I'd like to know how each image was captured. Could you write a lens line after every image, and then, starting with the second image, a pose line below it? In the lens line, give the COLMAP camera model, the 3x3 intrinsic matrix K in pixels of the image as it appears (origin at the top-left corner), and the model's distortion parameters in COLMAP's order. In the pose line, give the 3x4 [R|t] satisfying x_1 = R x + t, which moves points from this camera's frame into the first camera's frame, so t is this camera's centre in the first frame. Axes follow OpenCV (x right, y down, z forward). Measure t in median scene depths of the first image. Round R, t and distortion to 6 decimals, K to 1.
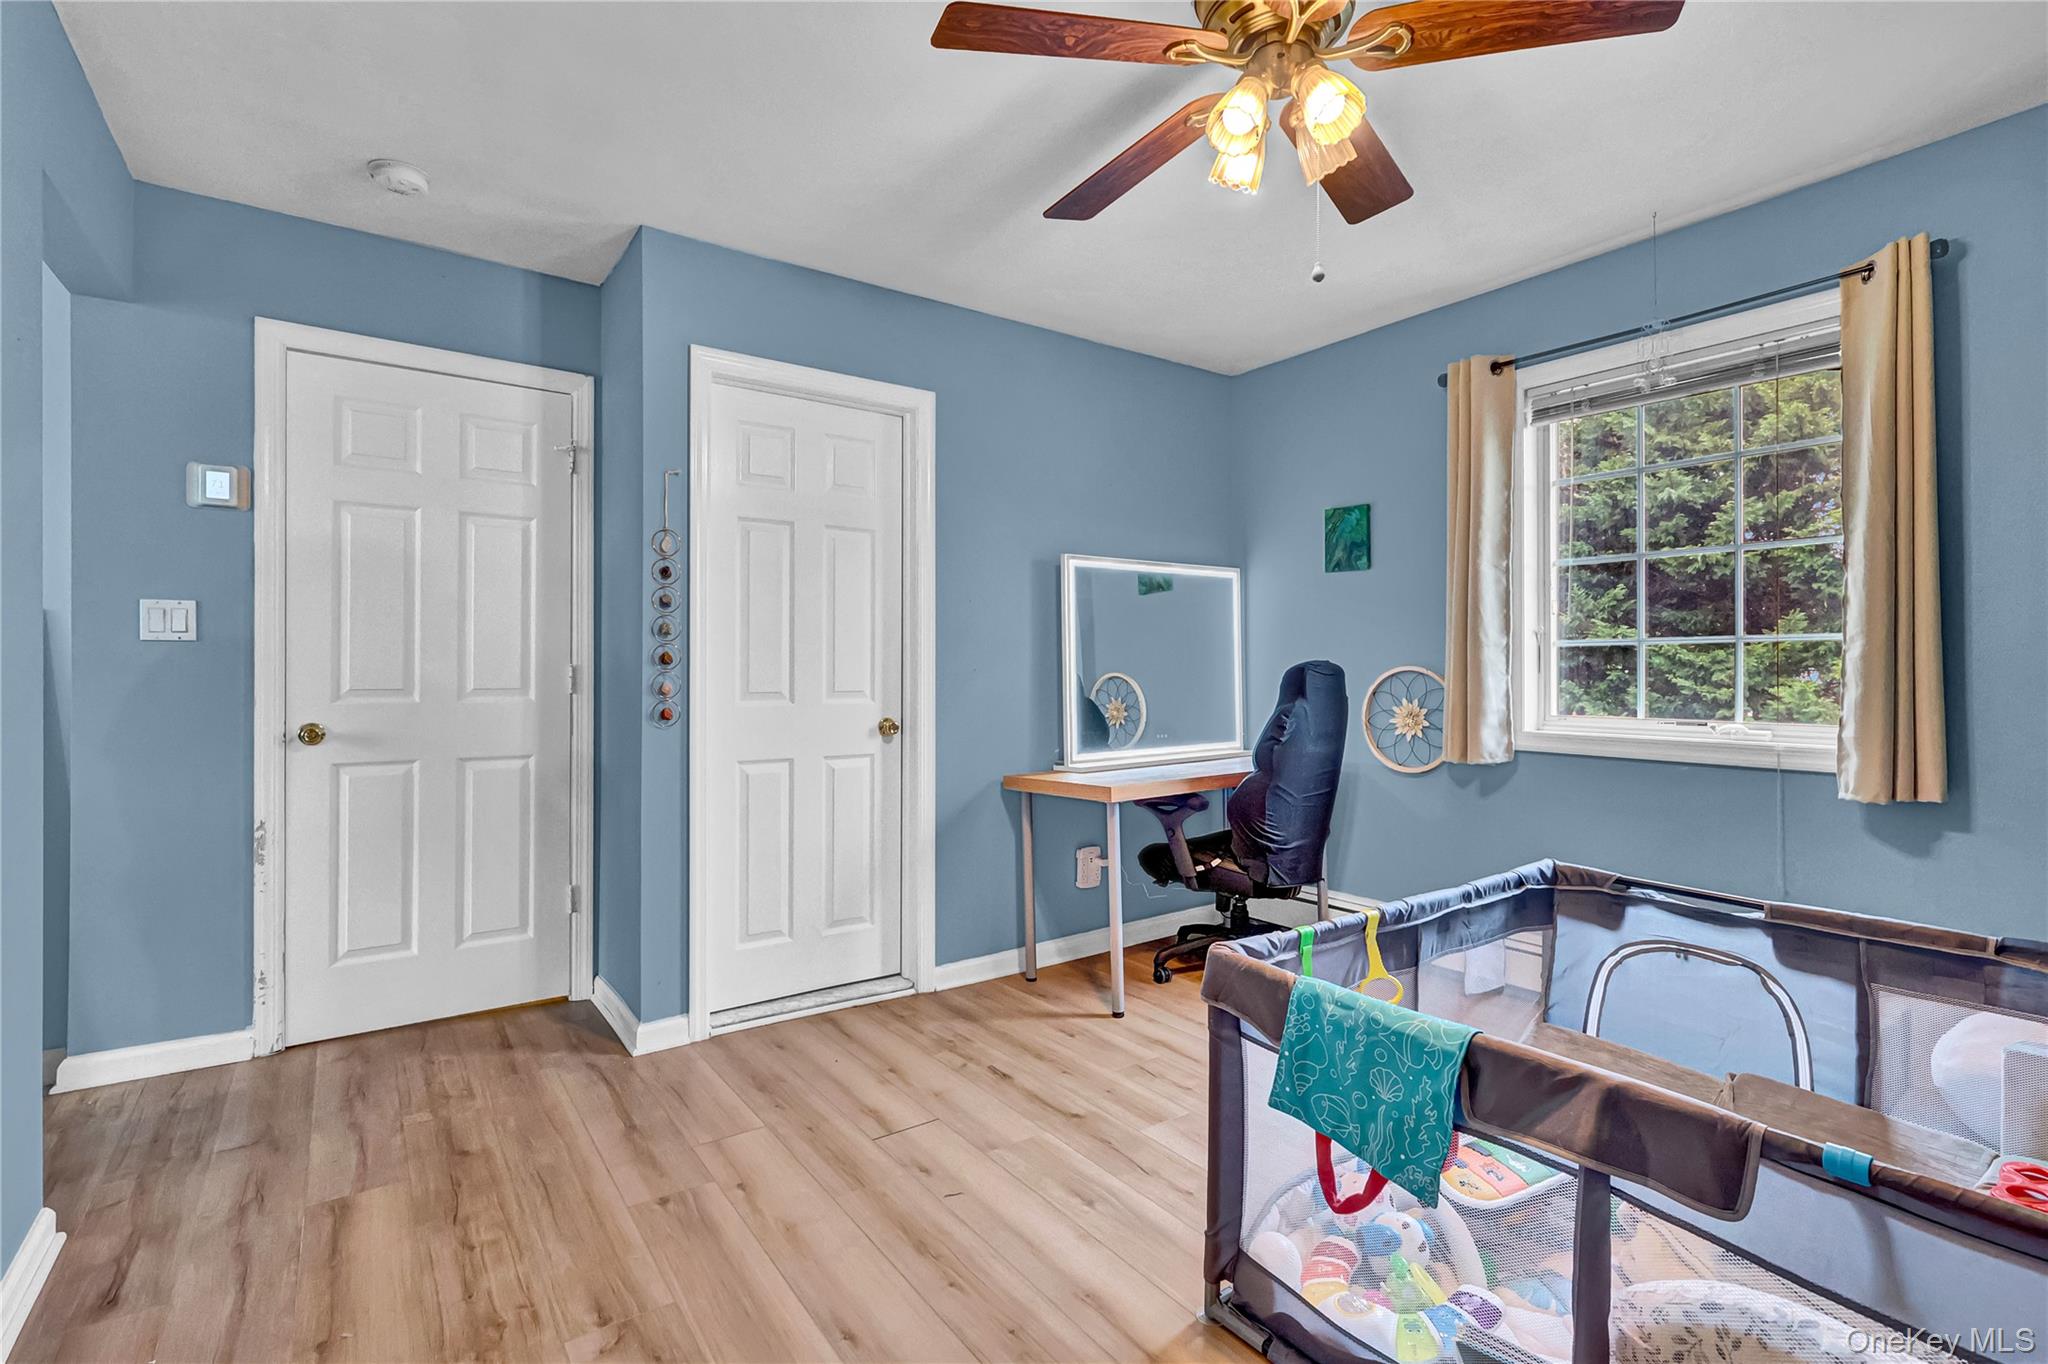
lens RADIAL K [[951.5, 0, 1023.2], [0, 951.5, 671.4], [0, 0, 1]] dist [-0.003056, 0.000190]
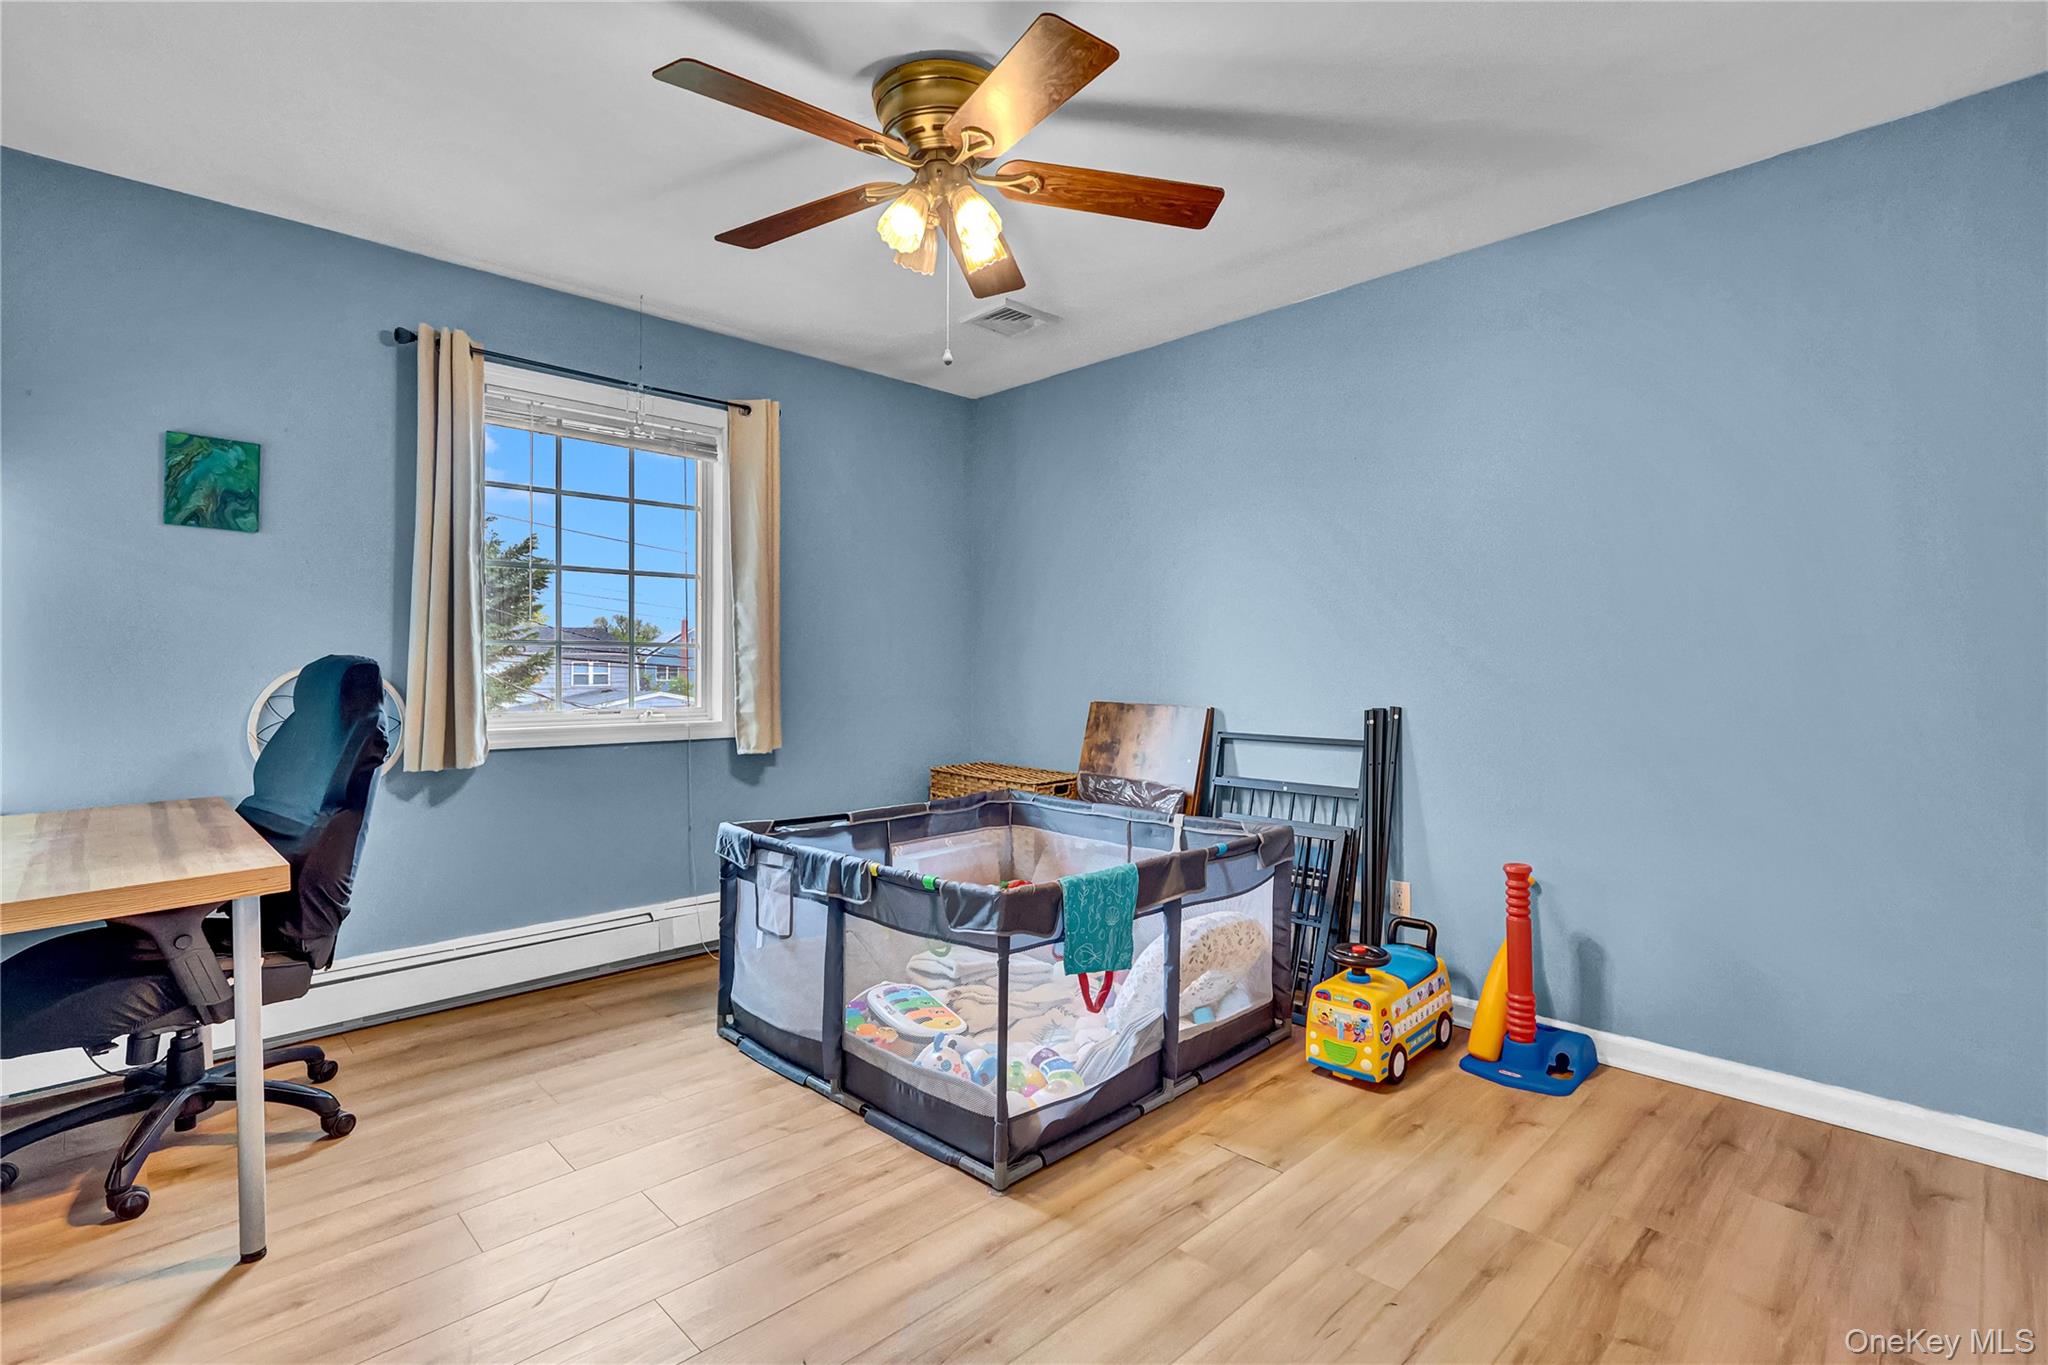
lens RADIAL K [[951.5, 0, 1023.2], [0, 951.5, 671.9], [0, 0, 1]] dist [-0.003056, 0.000190]
pose [[-0.157200, -0.002869, 0.987563, -0.641069], [0.000299, 0.999996, 0.002952, -0.000065], [-0.987567, 0.000759, -0.157198, 0.725452]]
